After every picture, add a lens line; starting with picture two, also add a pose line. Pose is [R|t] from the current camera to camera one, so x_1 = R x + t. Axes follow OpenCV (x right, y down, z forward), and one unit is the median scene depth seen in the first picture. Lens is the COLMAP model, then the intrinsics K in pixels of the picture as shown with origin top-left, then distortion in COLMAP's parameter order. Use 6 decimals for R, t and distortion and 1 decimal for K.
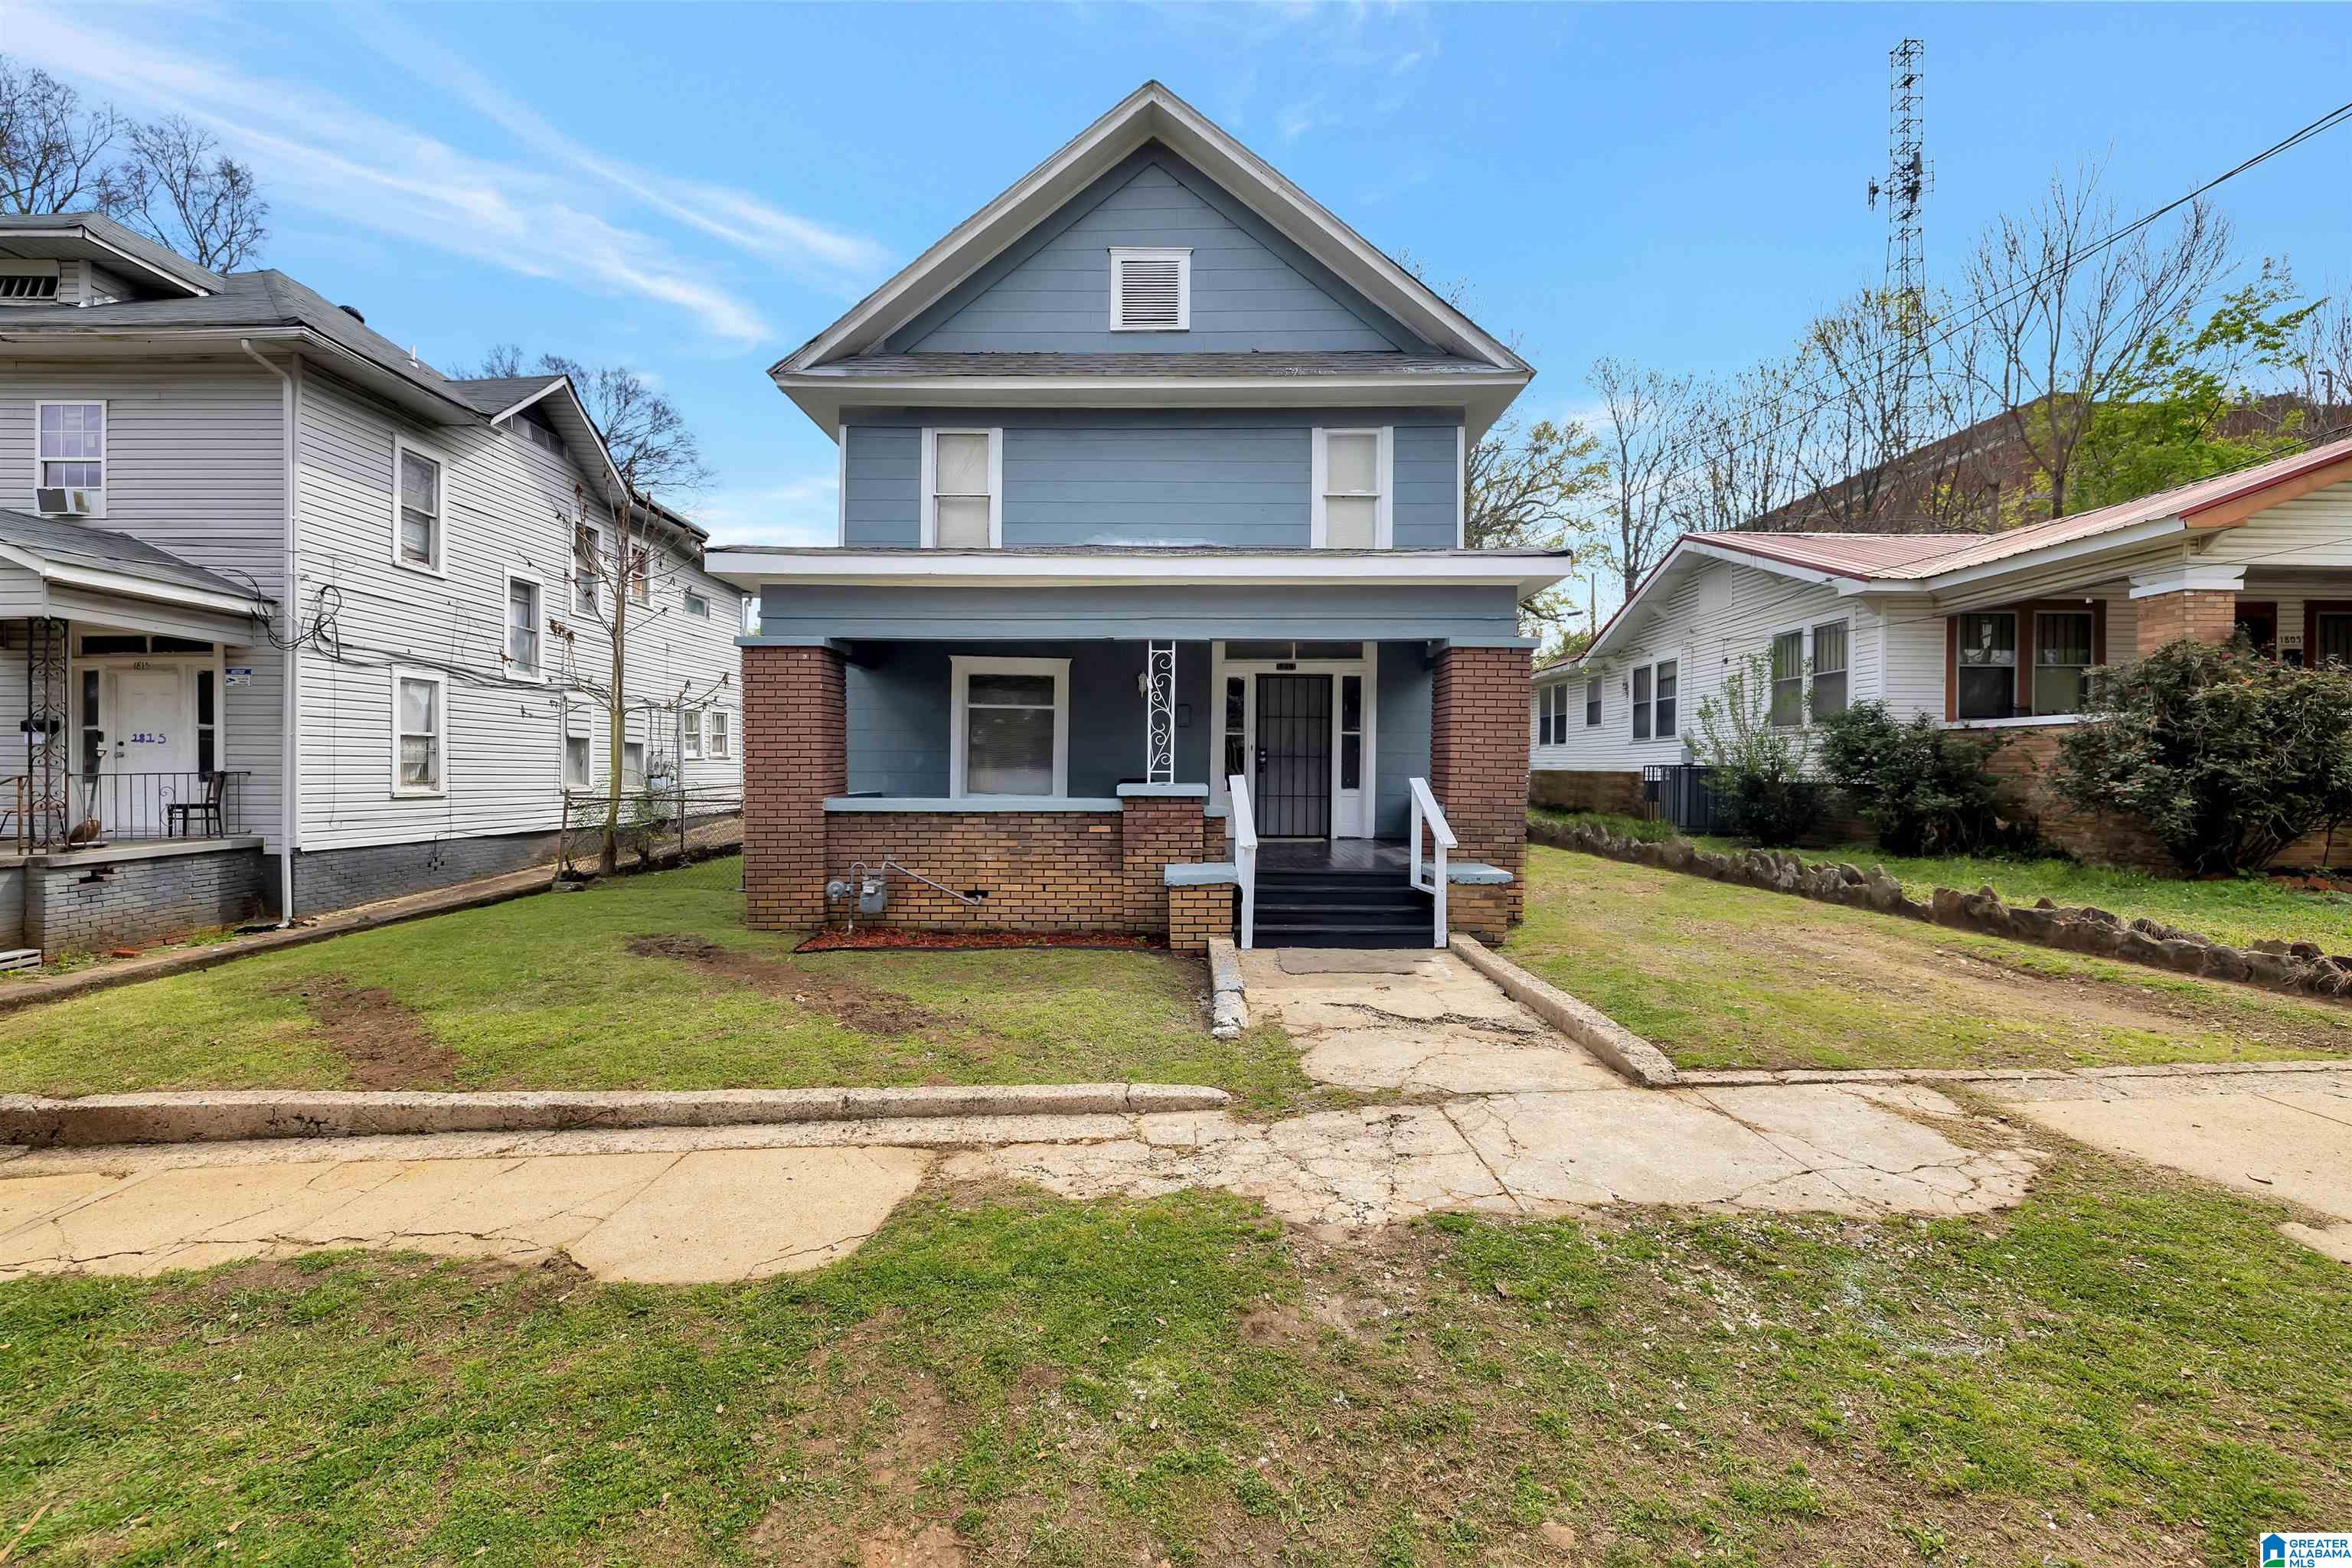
lens RADIAL K [[999.3, 0, 1173.1], [0, 999.3, 768.8], [0, 0, 1]] dist [0.001063, 0.000030]
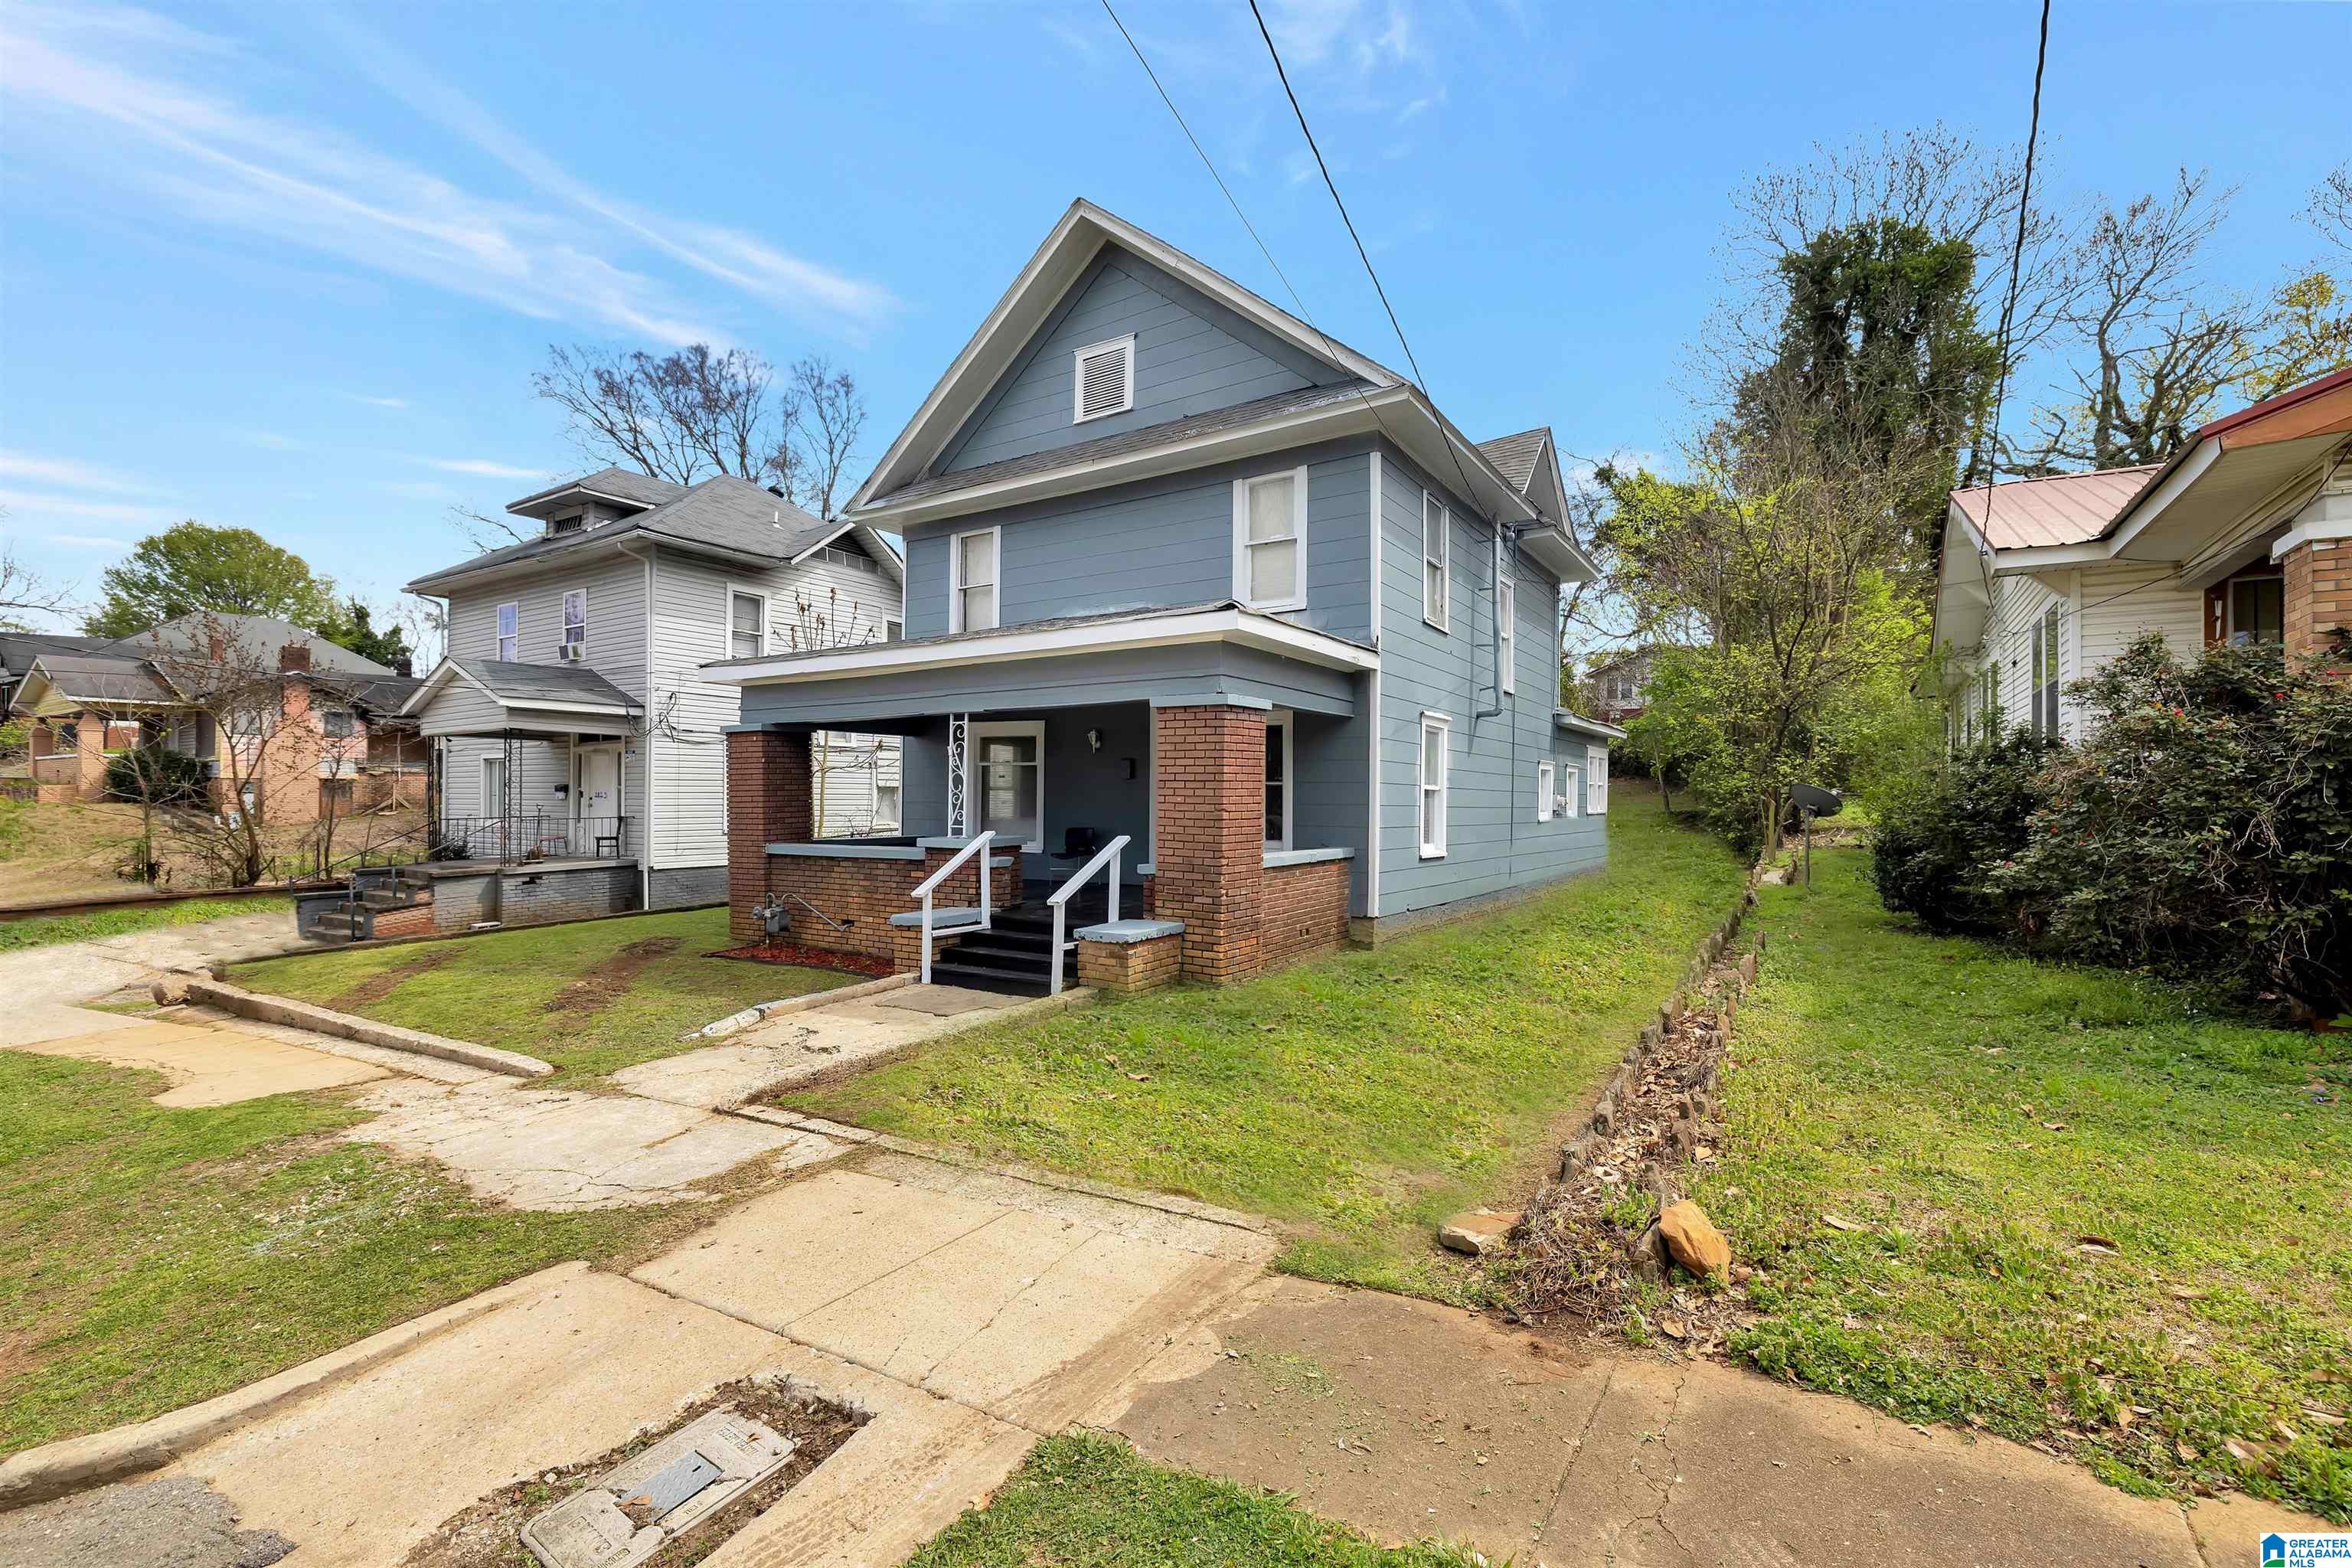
lens RADIAL K [[1038.0, 0, 1178.9], [0, 1038.0, 773.8], [0, 0, 1]] dist [0.001941, 0.000141]
pose [[0.844269, -0.015851, -0.535686, 0.651676], [0.004844, 0.999747, -0.021949, -0.023400], [0.535898, 0.015936, 0.844132, 0.093612]]
